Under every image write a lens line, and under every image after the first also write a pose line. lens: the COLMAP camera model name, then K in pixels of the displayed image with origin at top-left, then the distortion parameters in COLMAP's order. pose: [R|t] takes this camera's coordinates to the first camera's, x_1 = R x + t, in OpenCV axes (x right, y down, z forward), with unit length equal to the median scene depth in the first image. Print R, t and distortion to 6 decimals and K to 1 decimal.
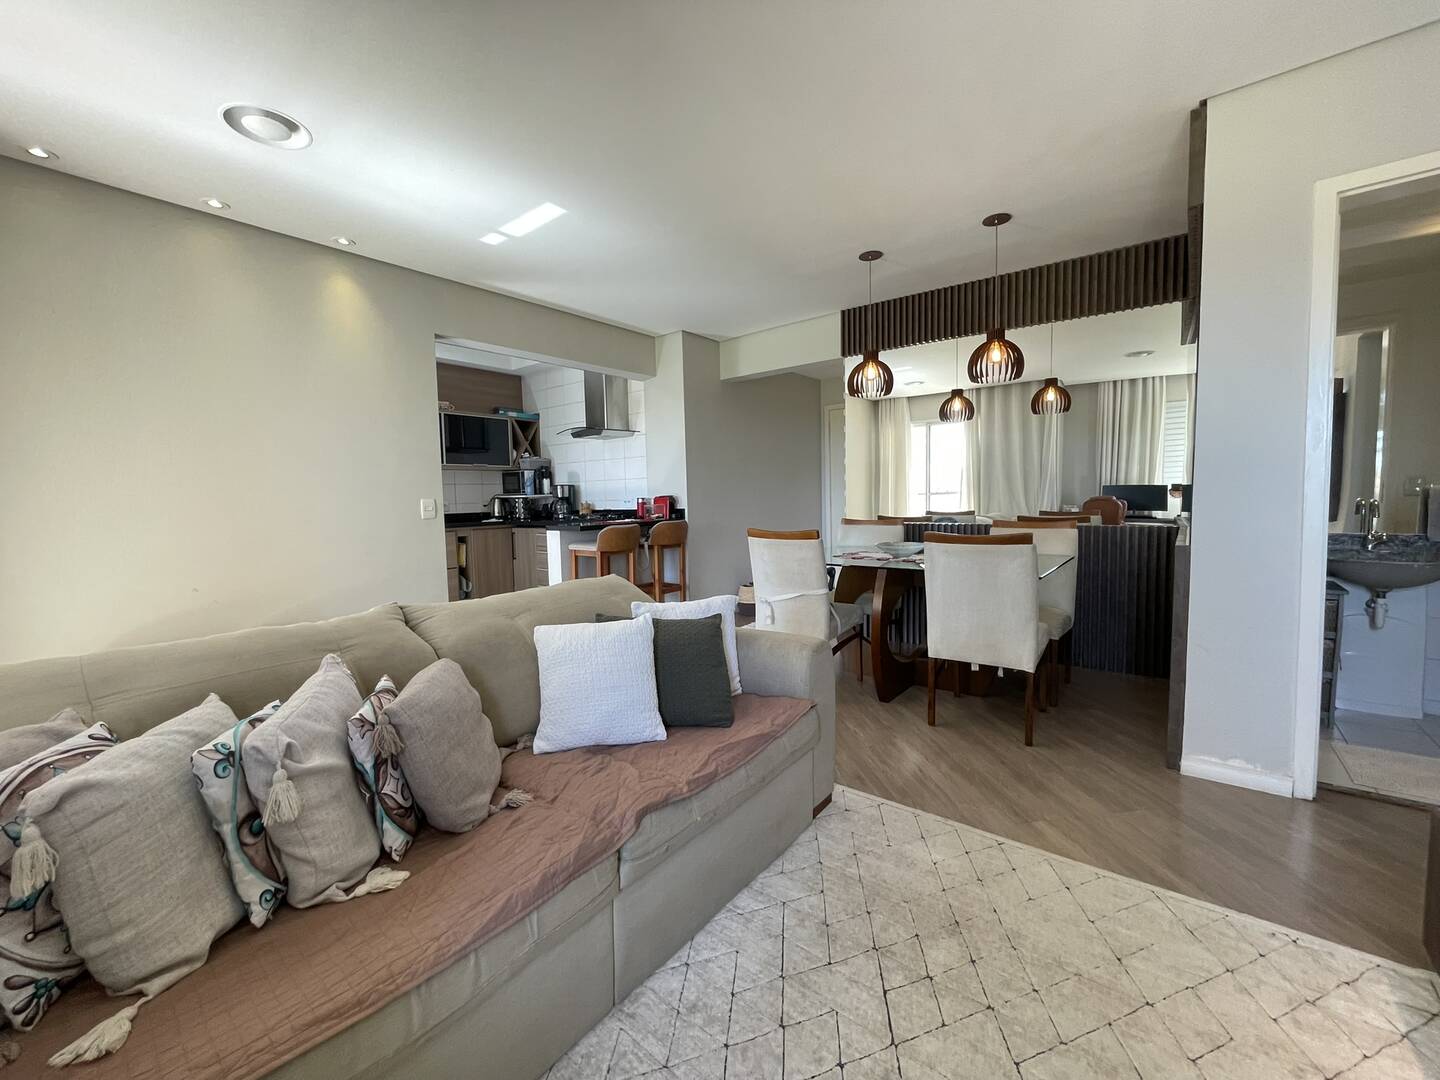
lens RADIAL K [[580.7, 0, 716.8], [0, 580.7, 535.1], [0, 0, 1]] dist [-0.004936, 0.000762]
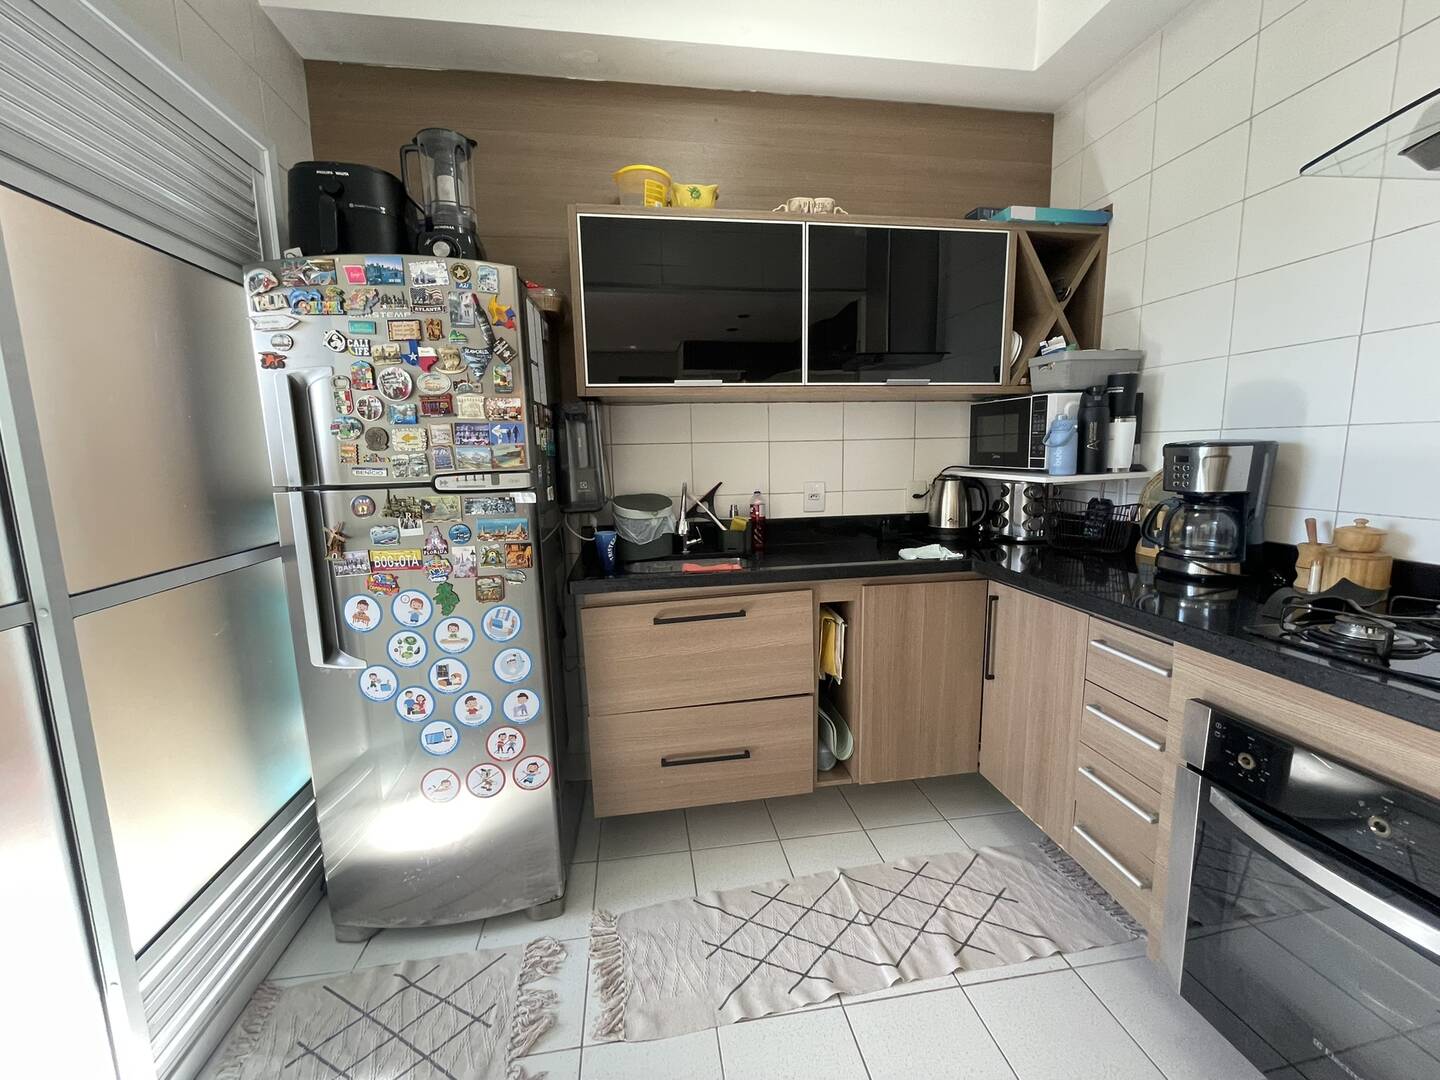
lens RADIAL K [[580.7, 0, 717.3], [0, 580.7, 534.8], [0, 0, 1]] dist [-0.004936, 0.000762]
pose [[0.731233, 0.104971, -0.674003, -0.245435], [-0.040621, 0.993036, 0.110589, -0.064183], [0.680917, -0.053488, 0.730404, 0.654804]]
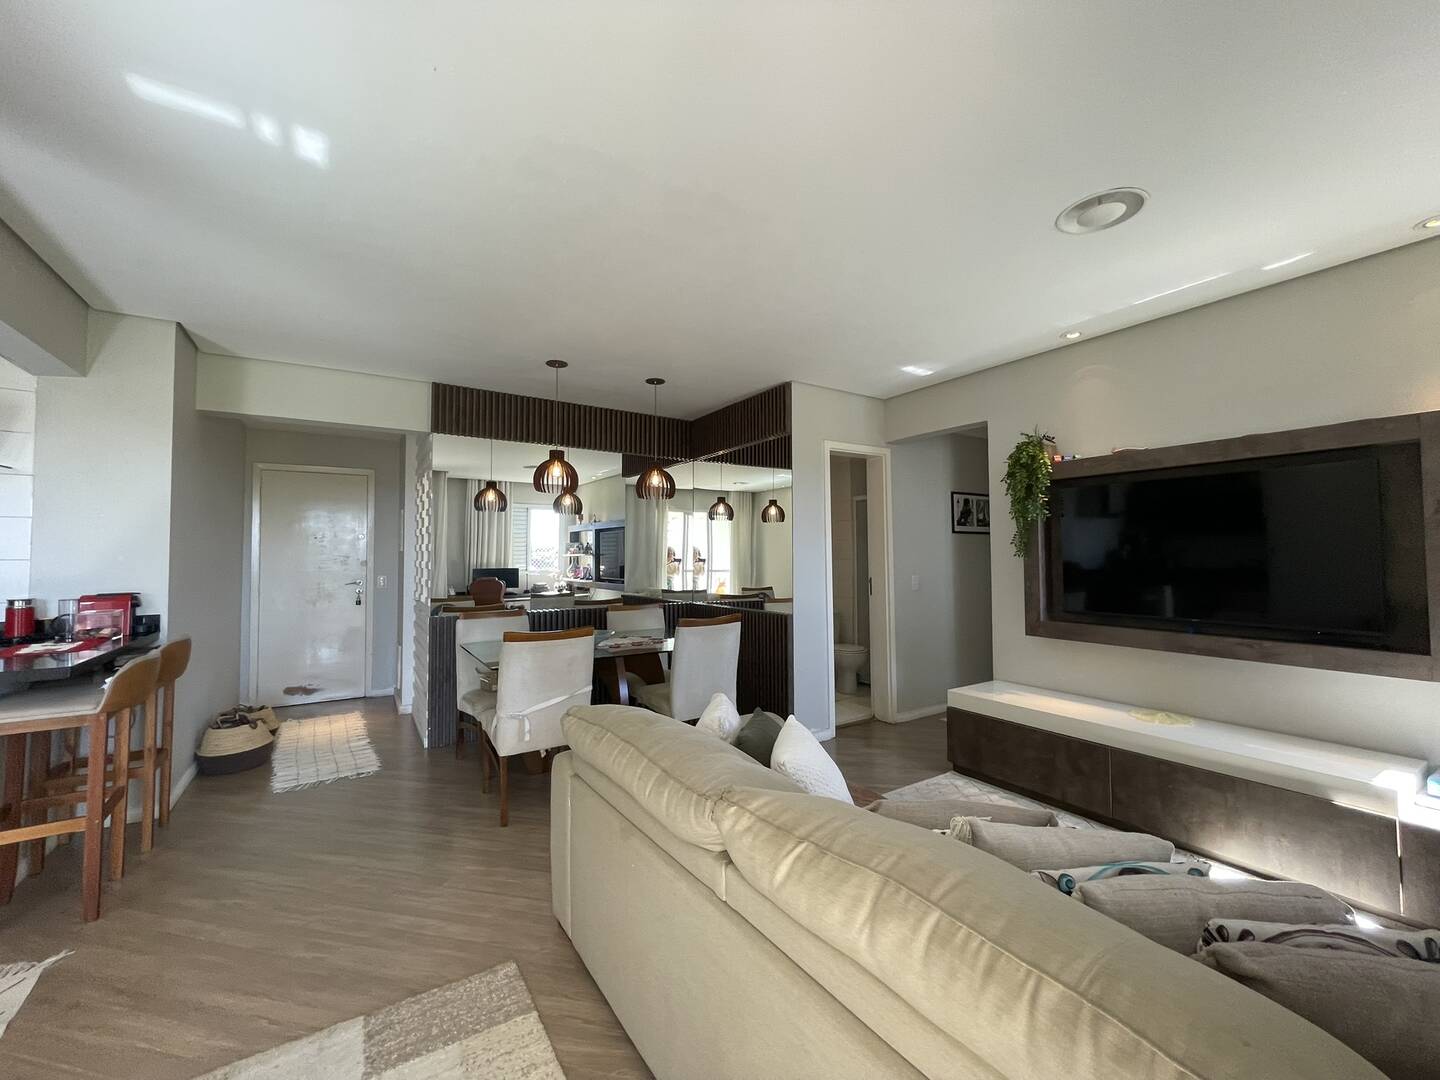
lens RADIAL K [[580.7, 0, 718.5], [0, 580.7, 534.4], [0, 0, 1]] dist [-0.004936, 0.000762]
pose [[0.319673, 0.057429, 0.945786, -0.363412], [0.063395, 0.994629, -0.081822, -0.035803], [-0.945405, 0.086115, 0.314315, 0.235500]]
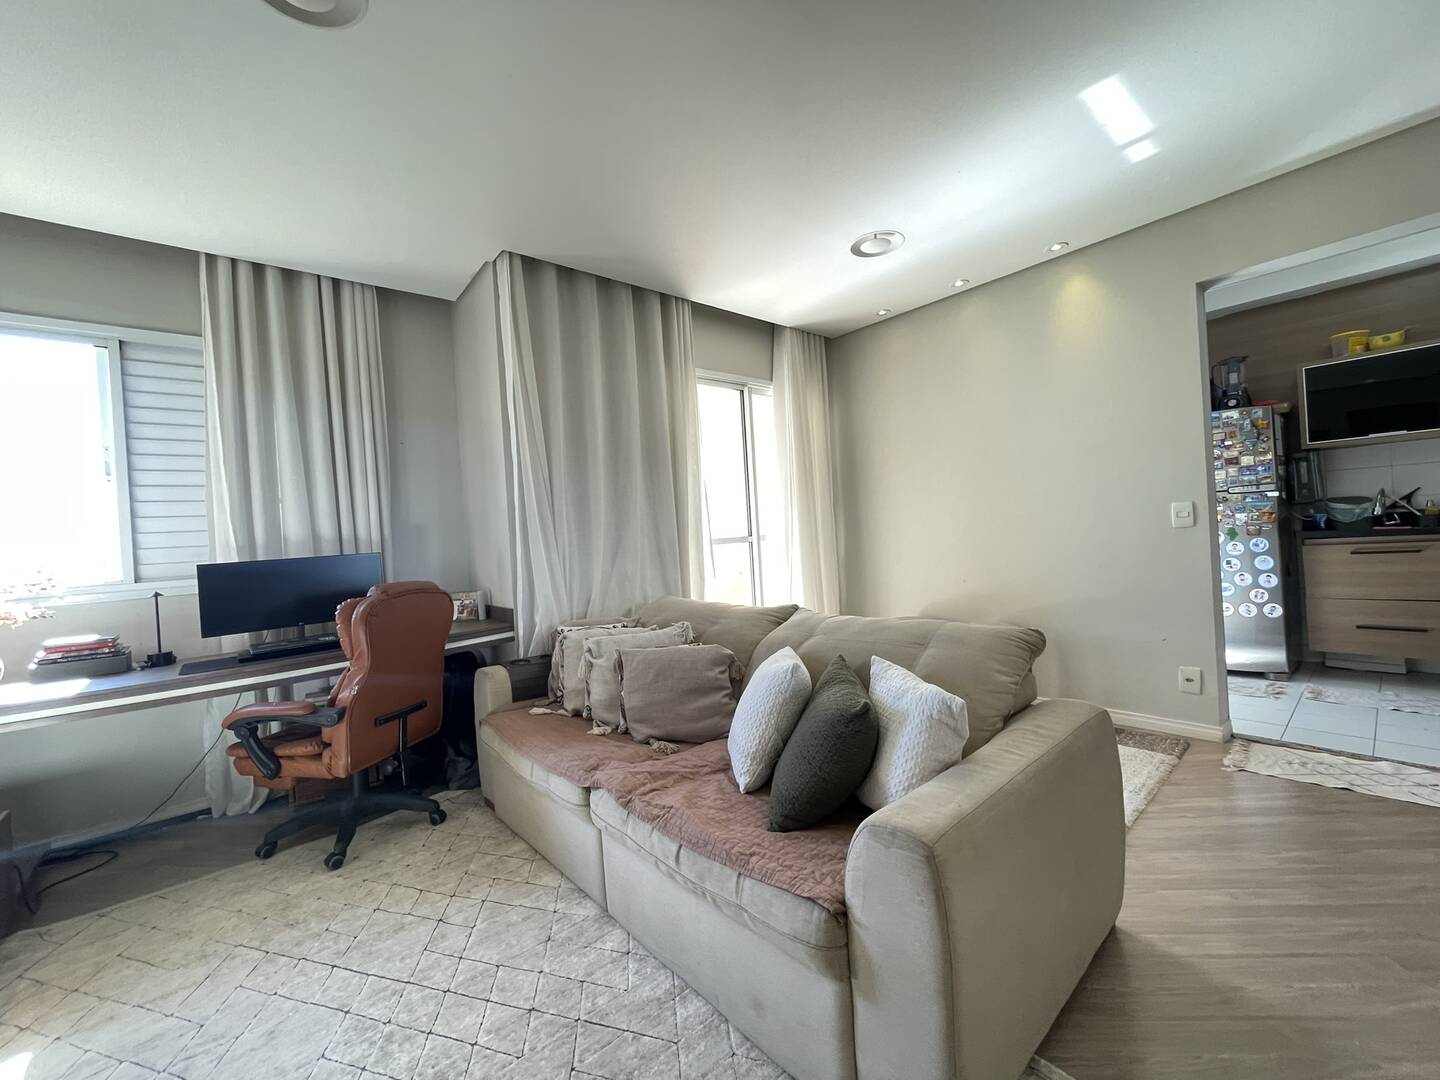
lens RADIAL K [[580.7, 0, 719.3], [0, 580.7, 535.4], [0, 0, 1]] dist [-0.004936, 0.000762]
pose [[-0.188773, 0.037939, -0.981288, 0.234211], [-0.002210, 0.999234, 0.039058, -0.028548], [0.982018, 0.009542, -0.188545, 0.324676]]
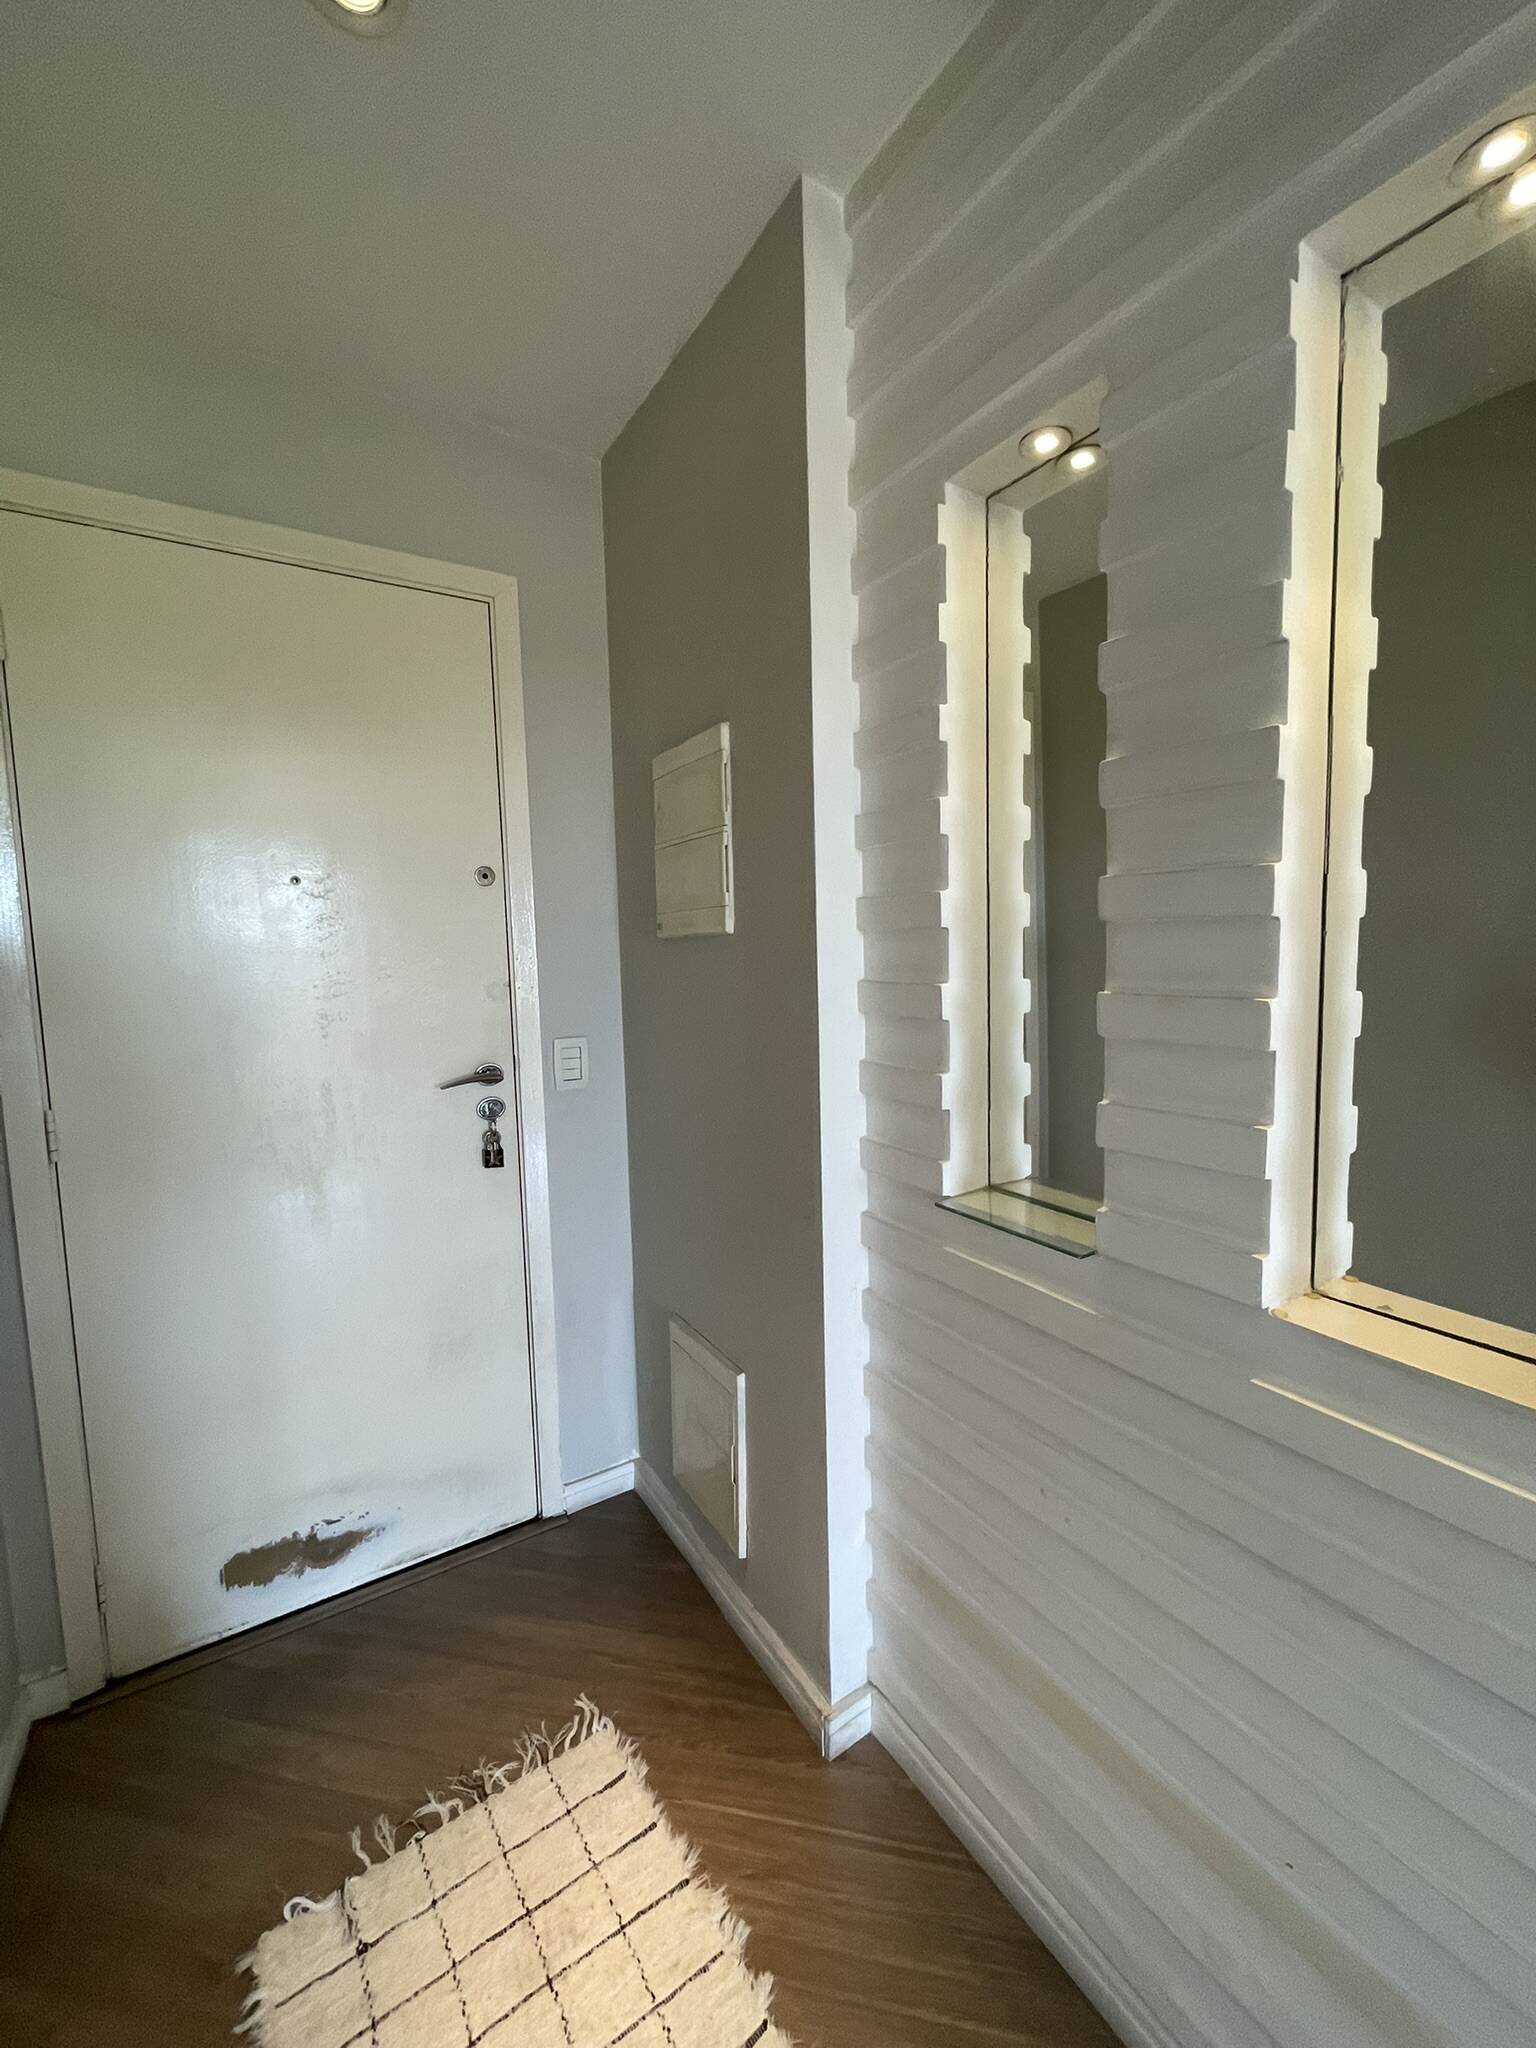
lens RADIAL K [[825.9, 0, 780.6], [0, 825.9, 1026.0], [0, 0, 1]] dist [-0.004936, 0.000762]
pose [[0.312297, -0.077016, 0.946858, 0.069806], [0.079731, 0.995317, 0.054661, -0.095318], [-0.946633, 0.058423, 0.316974, 0.862791]]
